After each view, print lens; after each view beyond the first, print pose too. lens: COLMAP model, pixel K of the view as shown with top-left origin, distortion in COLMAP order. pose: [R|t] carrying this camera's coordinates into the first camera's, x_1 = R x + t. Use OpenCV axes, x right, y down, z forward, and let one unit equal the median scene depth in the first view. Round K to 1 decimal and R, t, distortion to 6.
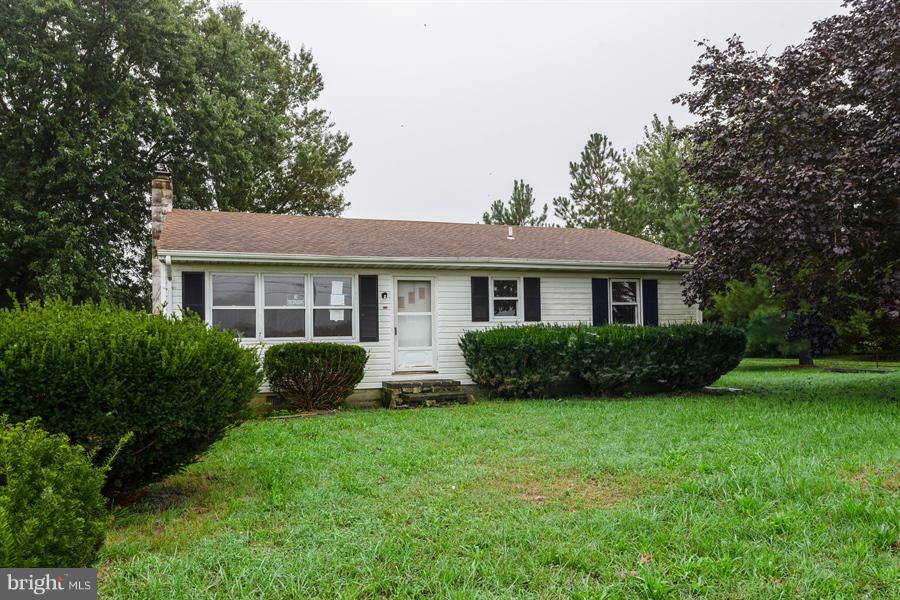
lens RADIAL K [[636.9, 0, 449.5], [0, 636.9, 299.9], [0, 0, 1]] dist [0.005312, -0.001965]
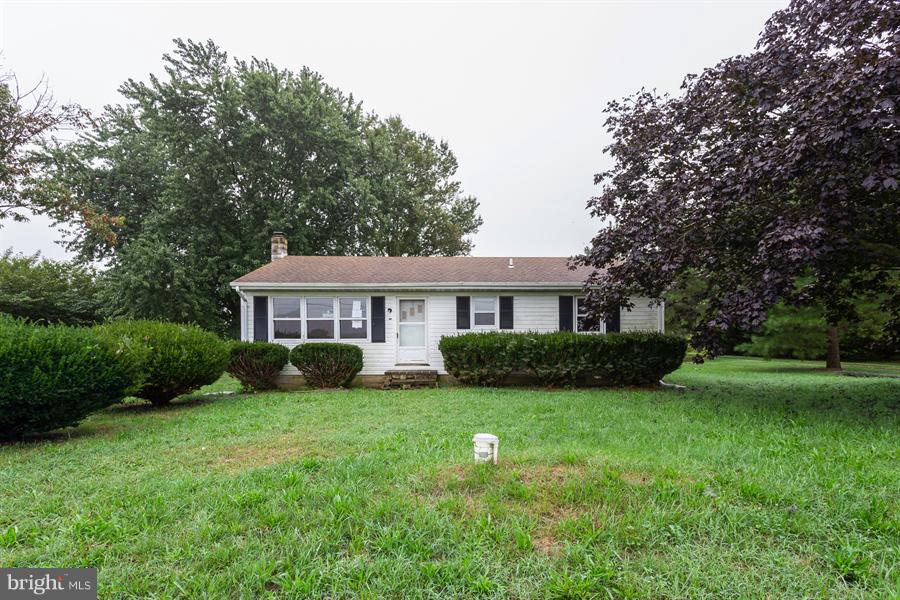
lens RADIAL K [[443.0, 0, 449.7], [0, 443.0, 329.8], [0, 0, 1]] dist [0.002790, 0.000340]
pose [[0.957085, 0.006193, -0.289742, 0.305831], [0.004714, 0.999307, 0.036932, 0.000200], [0.289770, -0.036713, 0.956392, 0.082229]]
